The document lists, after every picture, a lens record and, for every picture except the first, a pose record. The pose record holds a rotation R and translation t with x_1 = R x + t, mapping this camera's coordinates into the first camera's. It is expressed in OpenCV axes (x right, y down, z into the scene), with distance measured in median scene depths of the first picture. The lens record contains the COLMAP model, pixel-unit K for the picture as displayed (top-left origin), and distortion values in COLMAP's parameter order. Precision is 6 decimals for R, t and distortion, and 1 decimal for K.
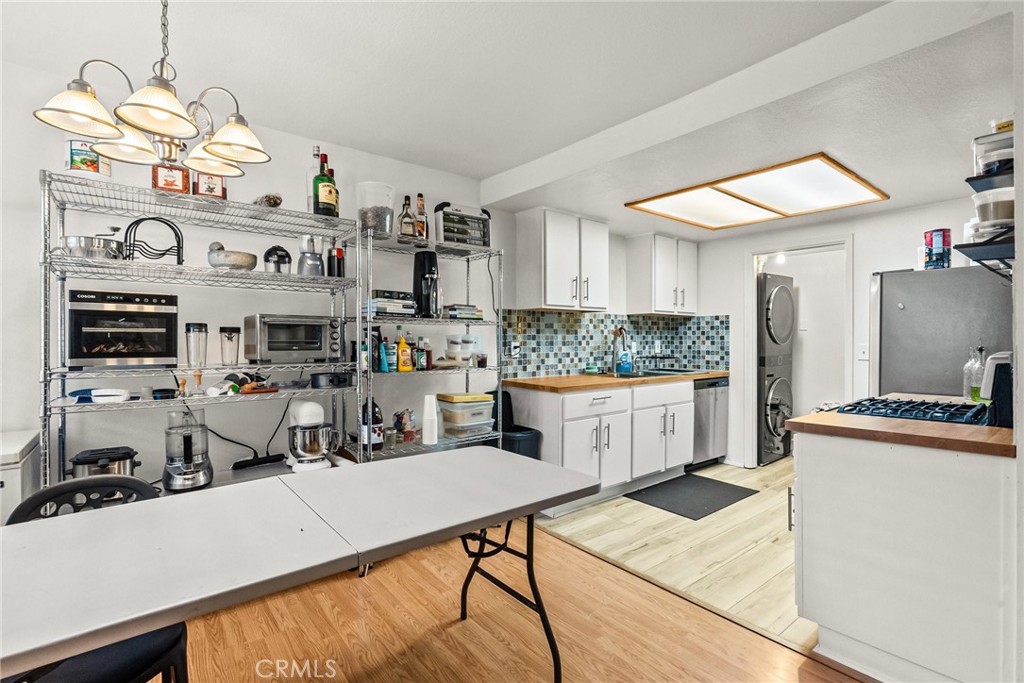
lens RADIAL K [[473.0, 0, 511.9], [0, 473.0, 343.2], [0, 0, 1]] dist [-0.002552, 0.000831]
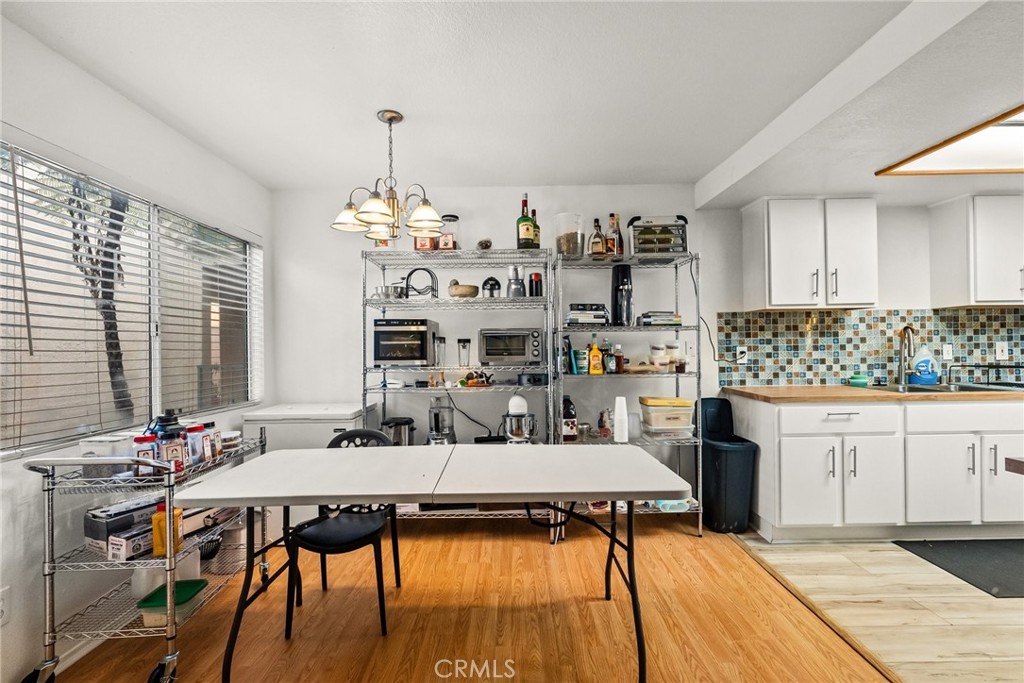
lens RADIAL K [[463.6, 0, 513.3], [0, 463.6, 345.6], [0, 0, 1]] dist [-0.003417, 0.000420]
pose [[0.781979, -0.011494, -0.623199, 0.218668], [0.007850, 0.999932, -0.008592, -0.000539], [0.623256, 0.001826, 0.782016, 0.009029]]
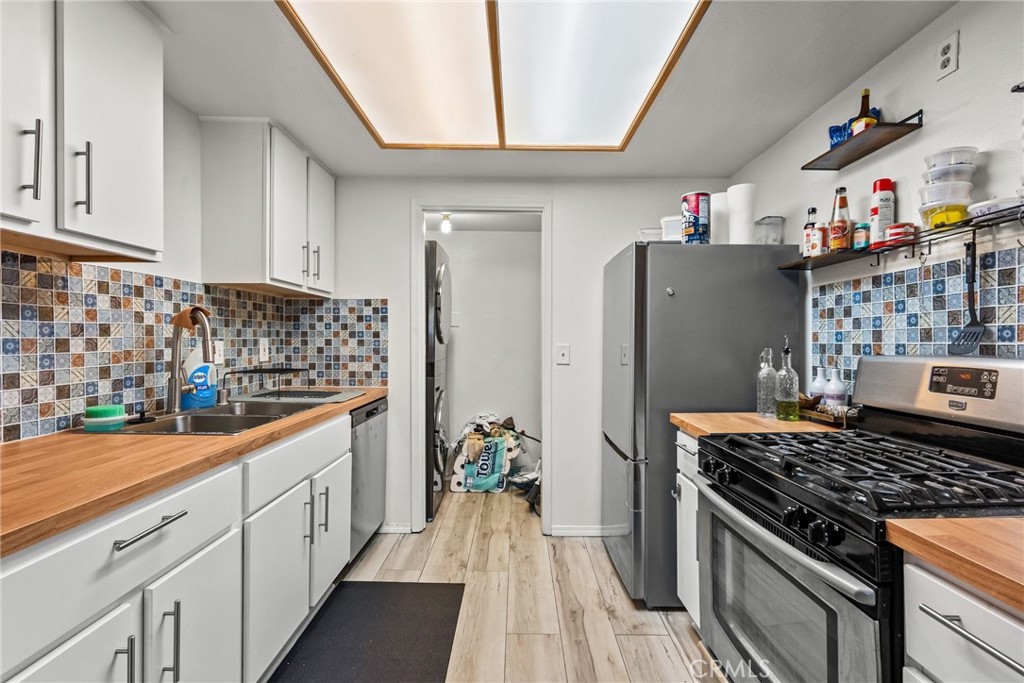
lens RADIAL K [[468.1, 0, 515.7], [0, 468.1, 340.6], [0, 0, 1]] dist [-0.000907, 0.000510]
pose [[0.630300, -0.000445, 0.776352, 0.094463], [0.003360, 0.999992, -0.002155, -0.001585], [-0.776344, 0.003967, 0.630296, 0.565991]]
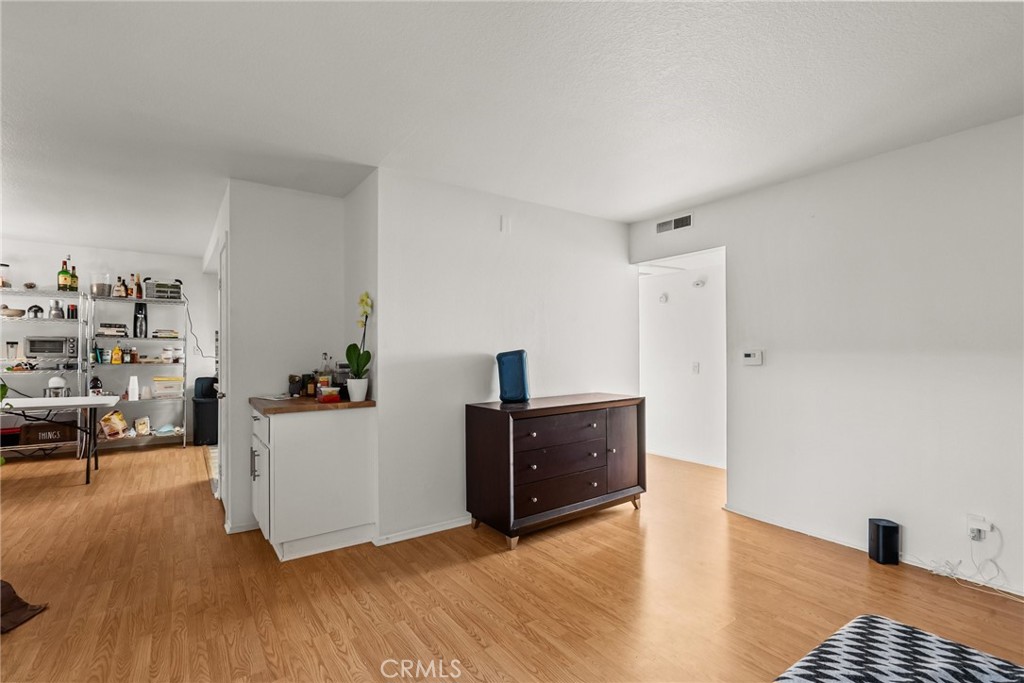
lens RADIAL K [[463.6, 0, 513.3], [0, 463.6, 345.6], [0, 0, 1]] dist [-0.003417, 0.000420]
pose [[0.998758, 0.008774, -0.049052, 1.100999], [-0.009382, 0.999882, -0.012180, -0.006616], [0.048939, 0.012625, 0.998722, -0.626270]]
